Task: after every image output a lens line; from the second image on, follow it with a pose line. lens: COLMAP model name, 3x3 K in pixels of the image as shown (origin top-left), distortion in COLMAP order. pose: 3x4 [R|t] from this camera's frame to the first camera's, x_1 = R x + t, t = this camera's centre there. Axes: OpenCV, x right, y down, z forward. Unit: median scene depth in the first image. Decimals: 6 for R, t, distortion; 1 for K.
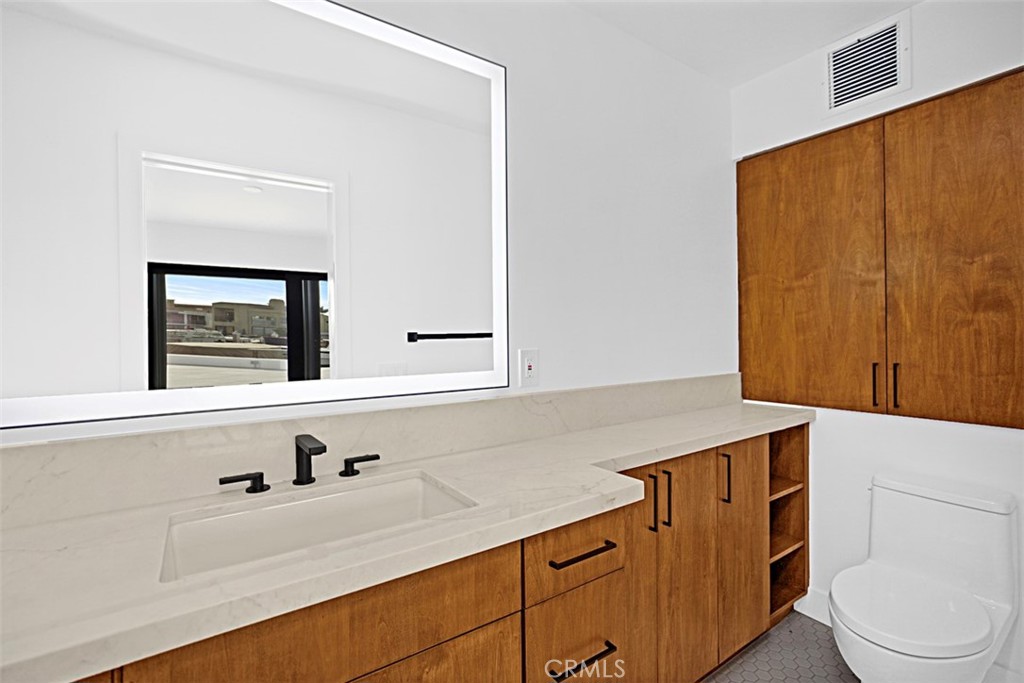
lens RADIAL K [[468.3, 0, 509.9], [0, 468.3, 343.9], [0, 0, 1]] dist [0.001846, 0.002087]
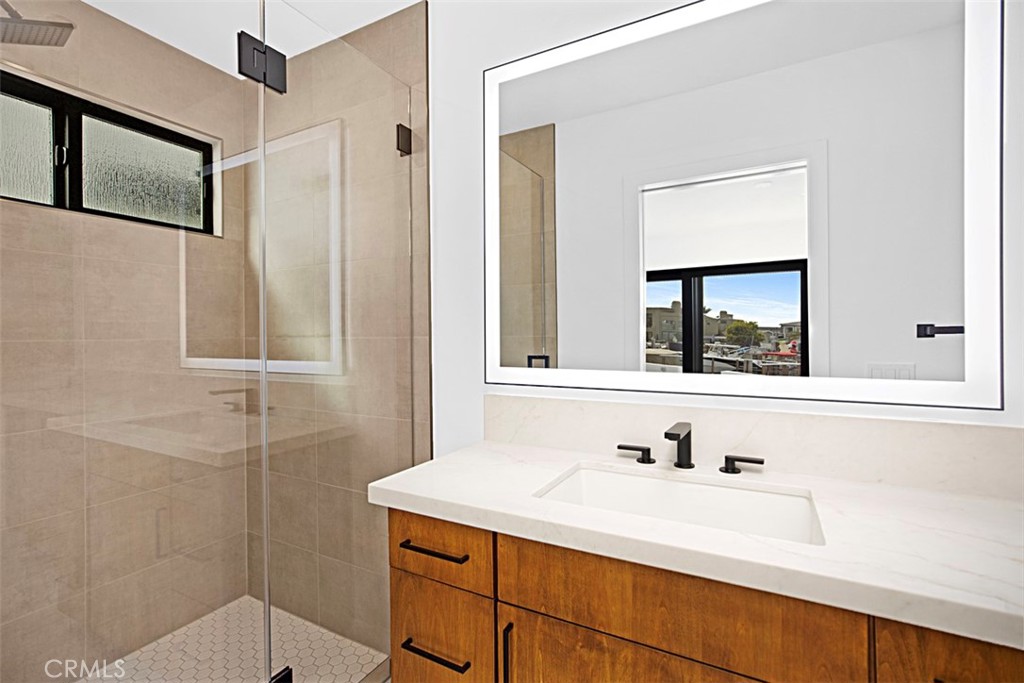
lens RADIAL K [[468.3, 0, 510.6], [0, 468.3, 336.8], [0, 0, 1]] dist [0.001846, 0.002087]
pose [[0.462476, 0.012734, -0.886540, 0.346324], [-0.011503, 0.999899, 0.008361, -0.008348], [0.886557, 0.006331, 0.462576, 0.151849]]
